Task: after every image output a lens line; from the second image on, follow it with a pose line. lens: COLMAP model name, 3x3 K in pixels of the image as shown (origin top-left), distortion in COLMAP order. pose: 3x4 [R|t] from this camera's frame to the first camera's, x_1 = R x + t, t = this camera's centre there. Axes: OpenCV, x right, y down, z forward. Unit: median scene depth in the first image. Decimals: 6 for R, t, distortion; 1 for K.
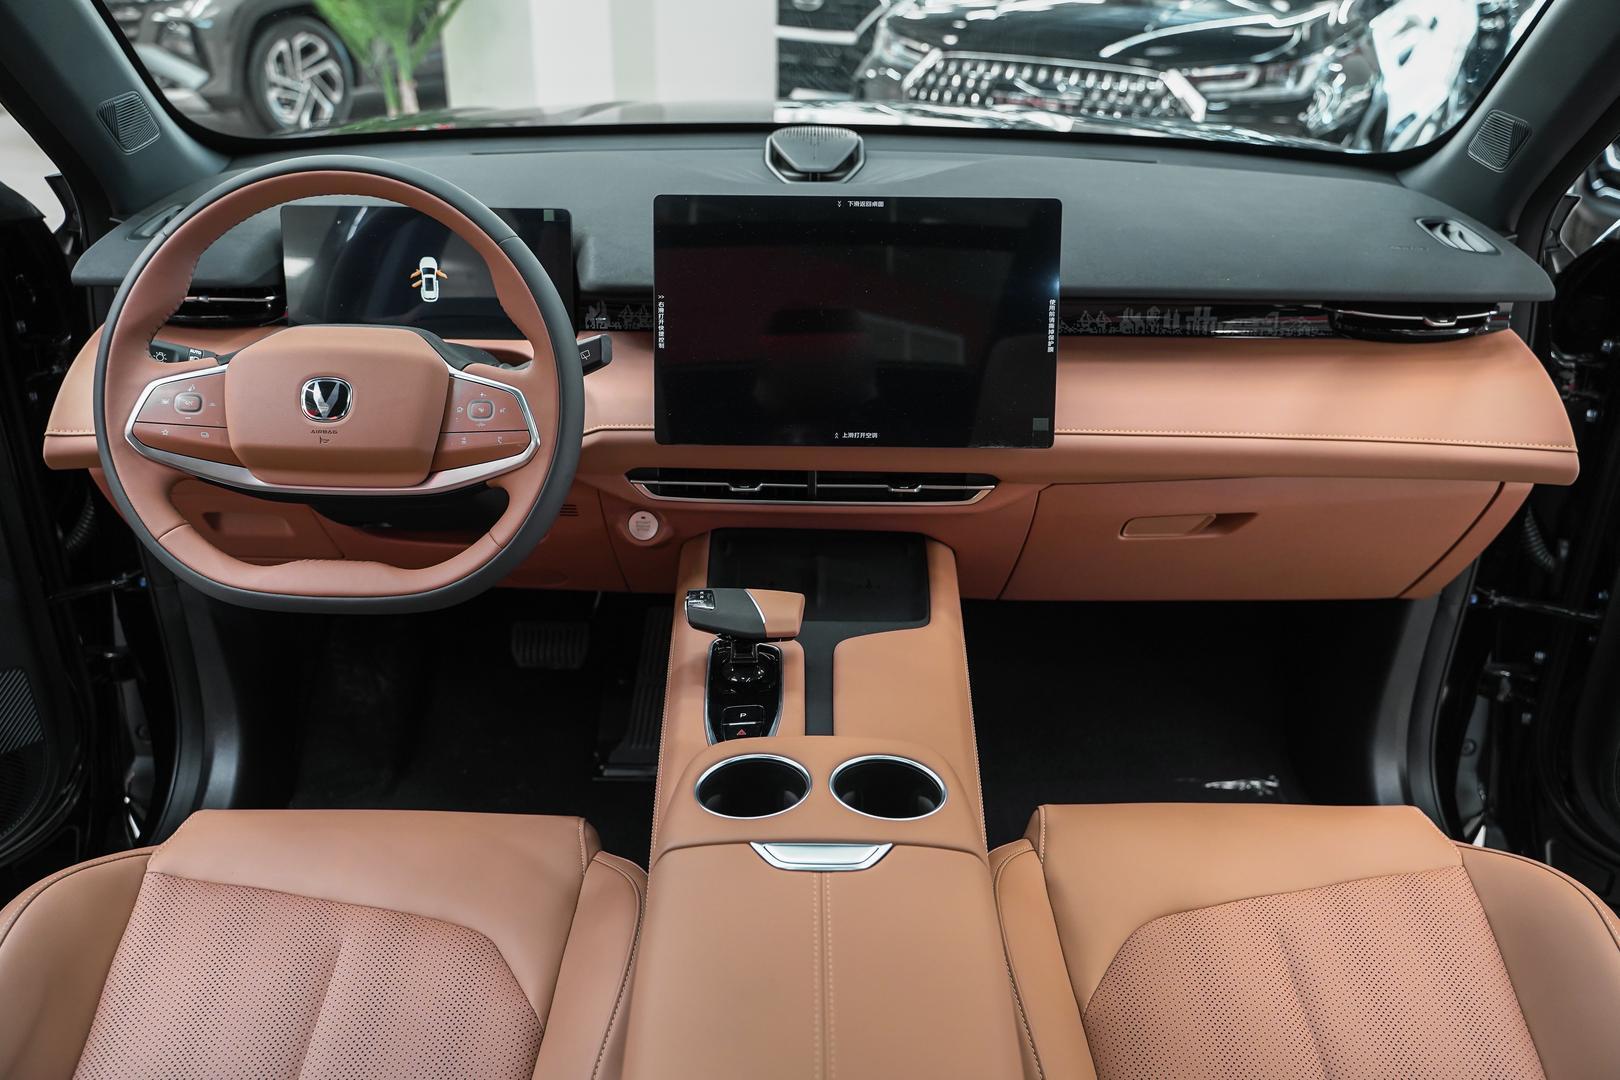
lens RADIAL K [[1300.7, 0, 810.0], [0, 1300.7, 540.0], [0, 0, 1]] dist [-0.023290, -0.003432]
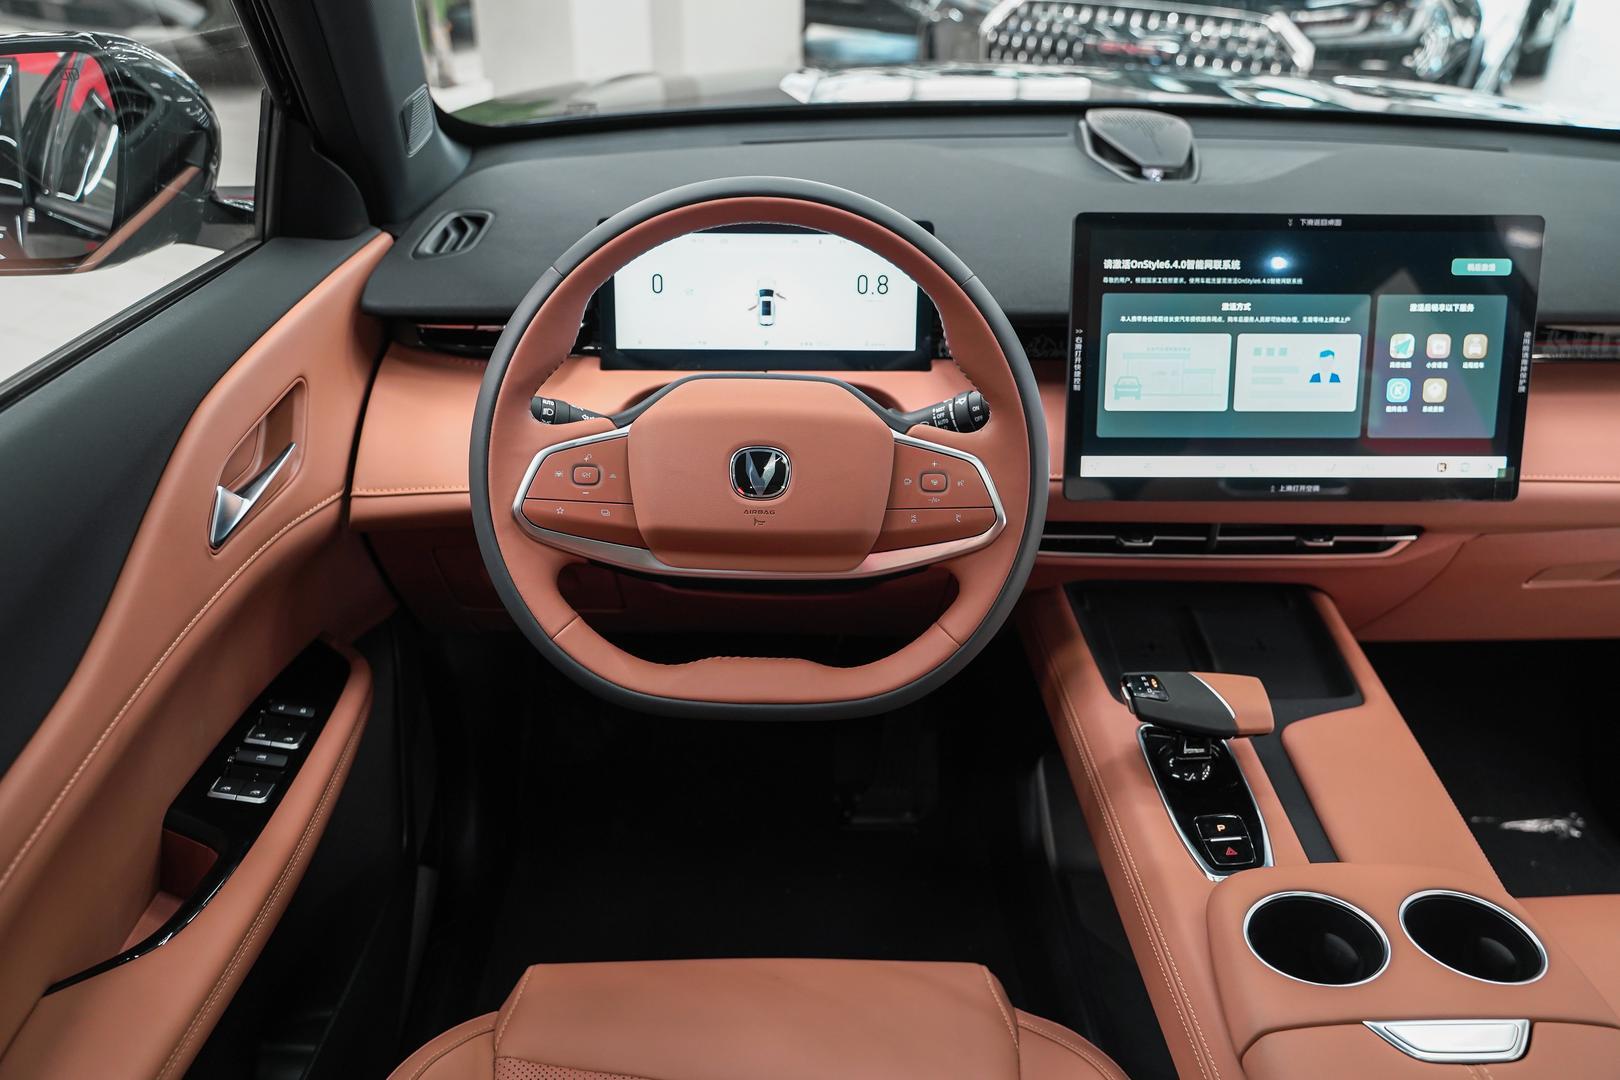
lens RADIAL K [[1322.5, 0, 810.0], [0, 1322.5, 540.0], [0, 0, 1]] dist [-0.021716, 0.011772]
pose [[0.999902, -0.008817, 0.010855, -0.301924], [0.008379, 0.999175, 0.039750, -0.084831], [-0.011197, -0.039655, 0.999151, 0.122112]]
